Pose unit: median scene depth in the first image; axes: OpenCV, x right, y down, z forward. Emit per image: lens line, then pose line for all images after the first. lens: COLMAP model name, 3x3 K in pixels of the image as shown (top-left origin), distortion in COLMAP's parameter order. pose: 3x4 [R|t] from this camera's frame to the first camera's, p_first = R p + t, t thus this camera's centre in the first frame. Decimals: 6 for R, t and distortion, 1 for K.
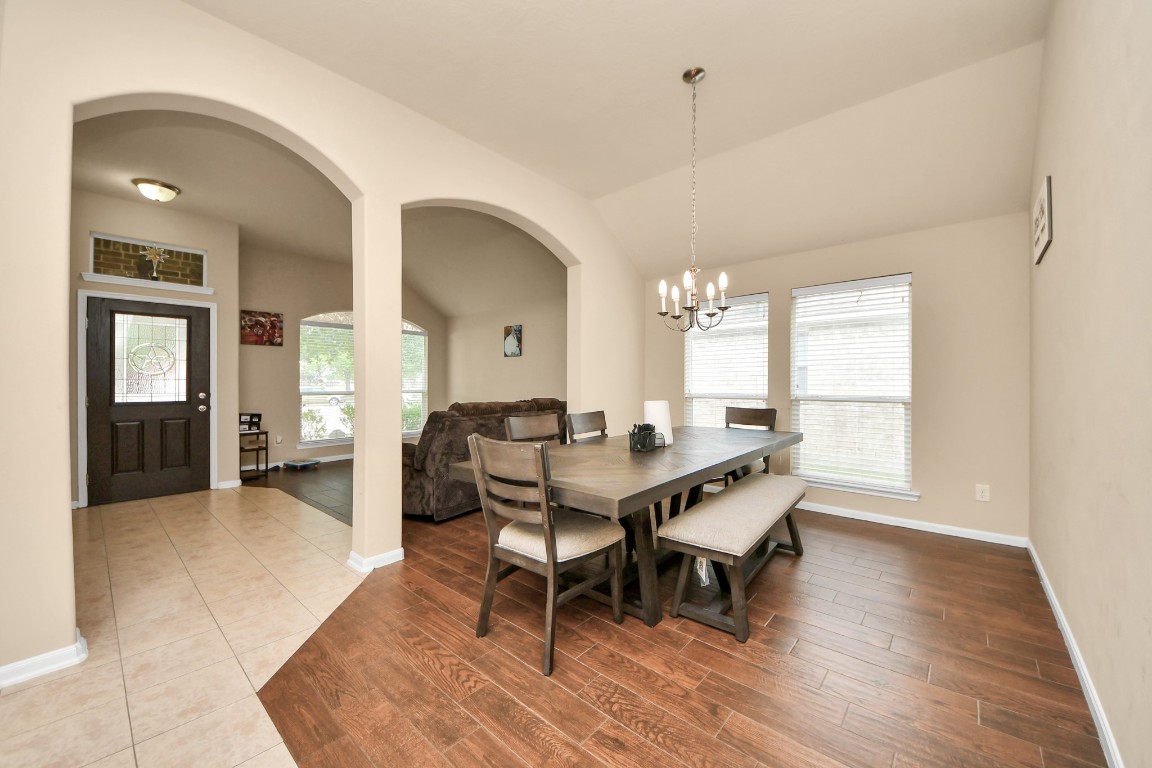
lens RADIAL K [[419.7, 0, 585.5], [0, 419.7, 386.3], [0, 0, 1]] dist [0.005727, -0.003318]
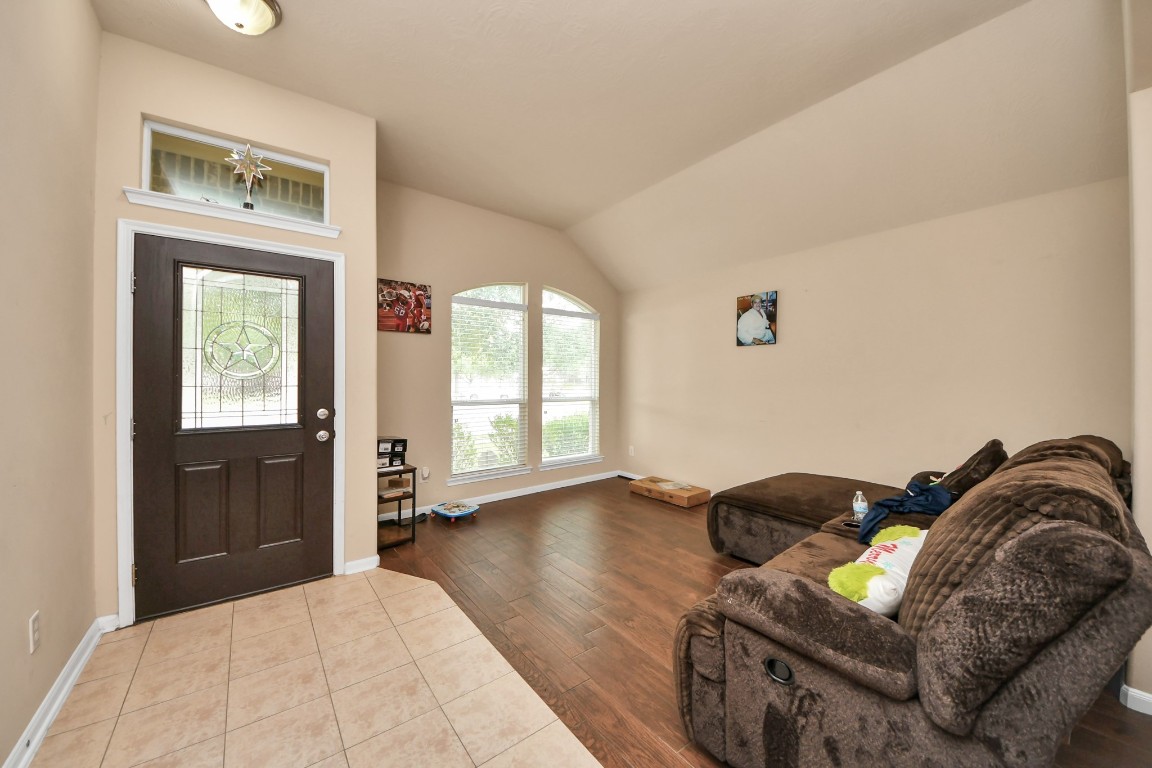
lens RADIAL K [[419.7, 0, 576.3], [0, 419.7, 385.8], [0, 0, 1]] dist [0.005727, -0.003318]
pose [[0.972736, 0.000819, -0.231915, -0.382264], [-0.000635, 0.999999, 0.000871, -0.014517], [0.231916, -0.000700, 0.972736, 0.453256]]
